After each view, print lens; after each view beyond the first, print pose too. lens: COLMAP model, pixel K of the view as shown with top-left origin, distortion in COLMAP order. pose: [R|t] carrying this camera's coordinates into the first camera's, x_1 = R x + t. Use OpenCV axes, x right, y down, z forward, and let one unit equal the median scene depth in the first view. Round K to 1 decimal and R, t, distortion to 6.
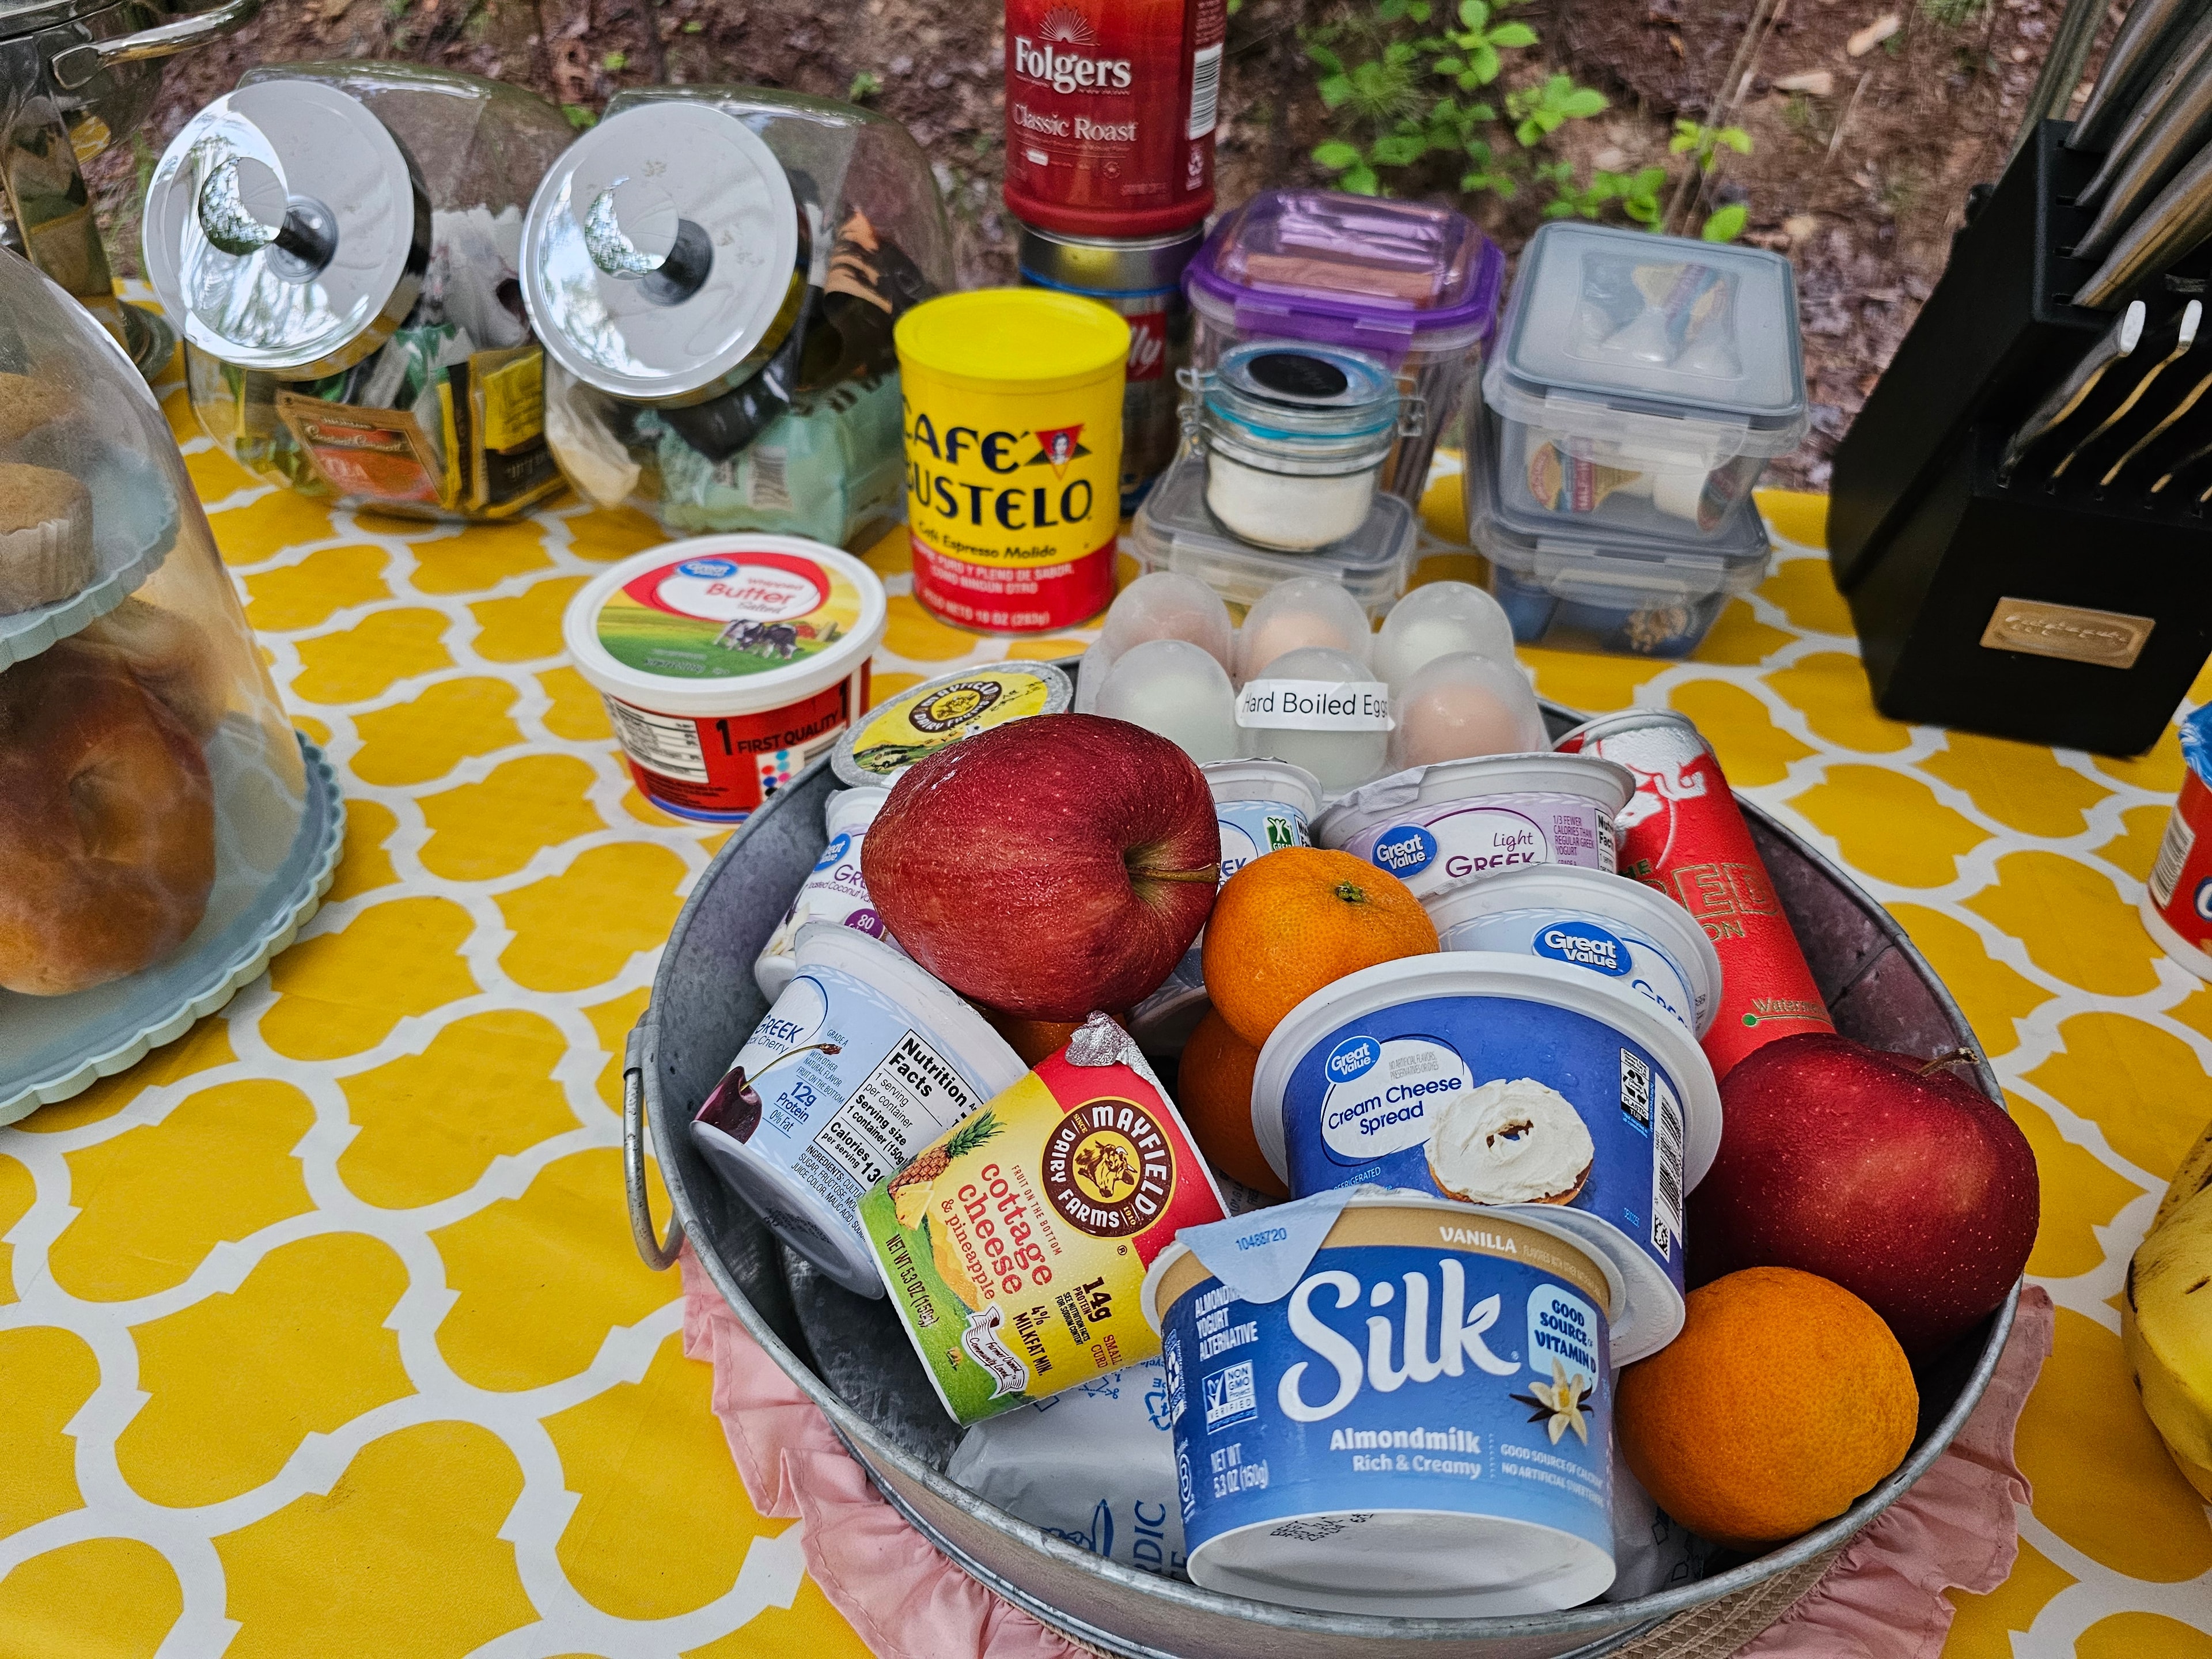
lens RADIAL K [[1587.6, 0, 1112.7], [0, 1587.6, 830.9], [0, 0, 1]] dist [-0.001338, -0.016867]
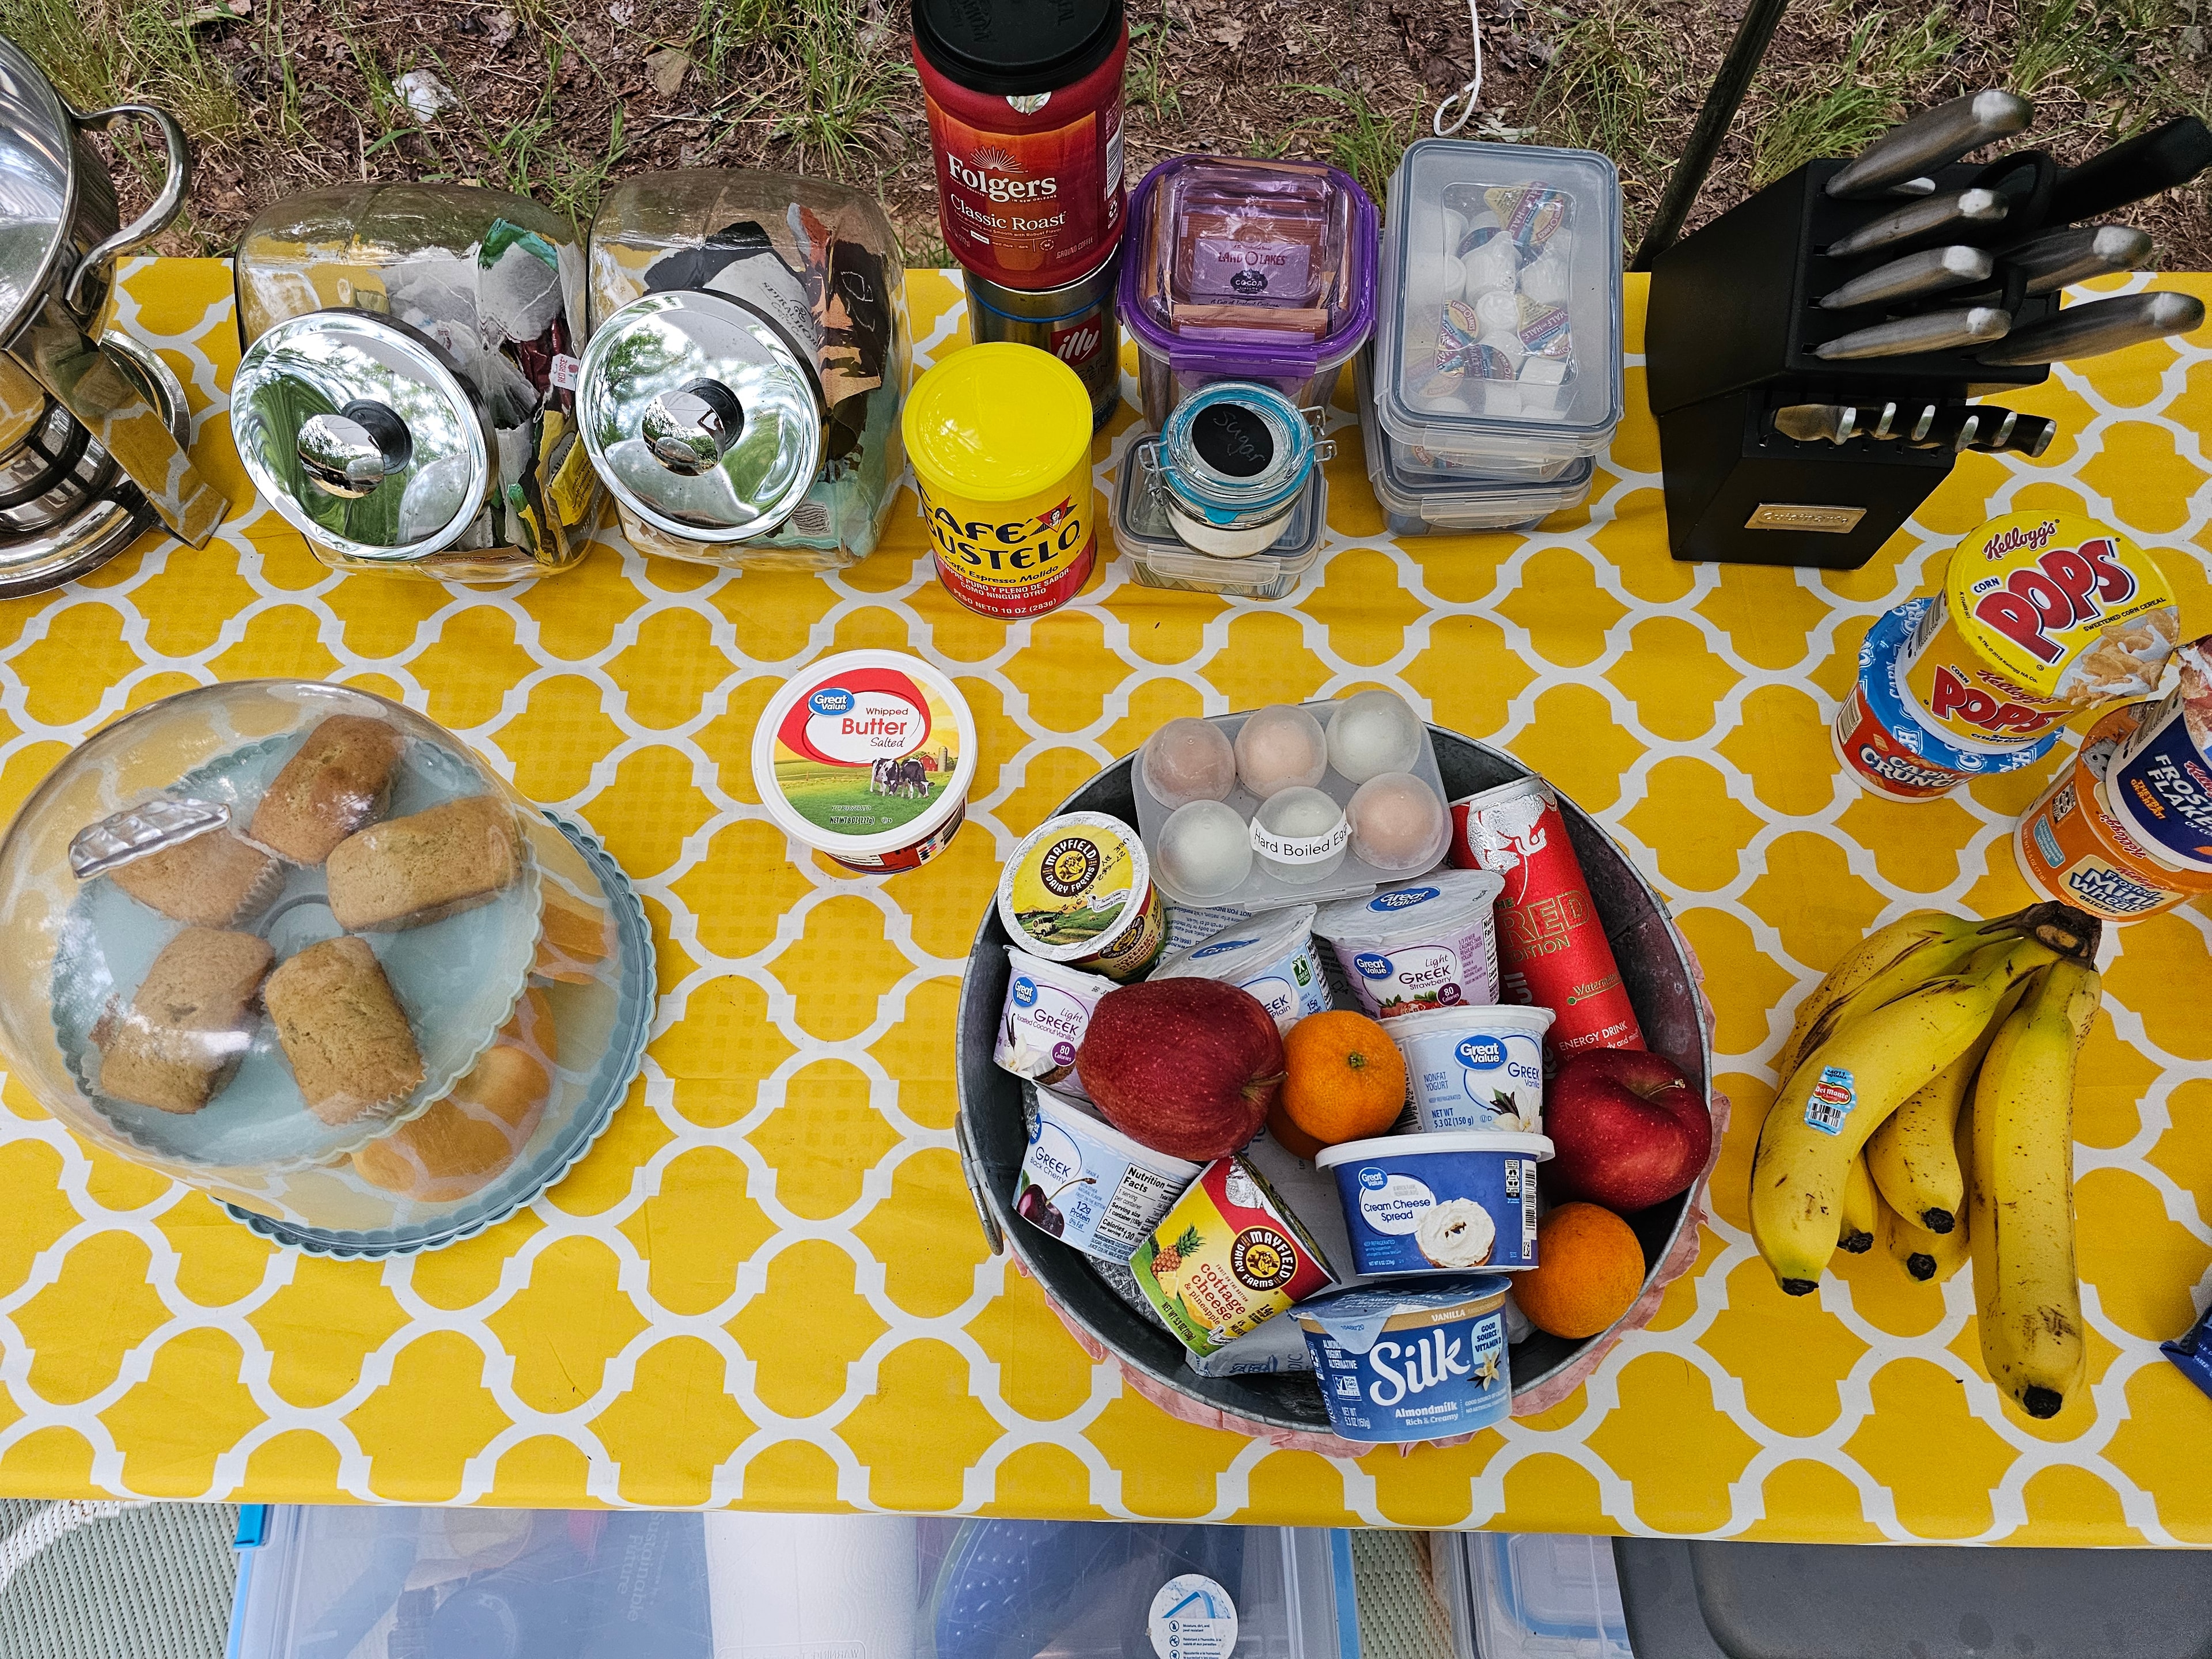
lens RADIAL K [[1587.6, 0, 1103.2], [0, 1587.6, 830.2], [0, 0, 1]] dist [-0.001338, -0.016867]
pose [[0.981002, -0.192304, 0.025593, -0.149141], [0.153241, 0.849023, 0.505646, -1.305383], [-0.118966, -0.492117, 0.862362, -0.462335]]
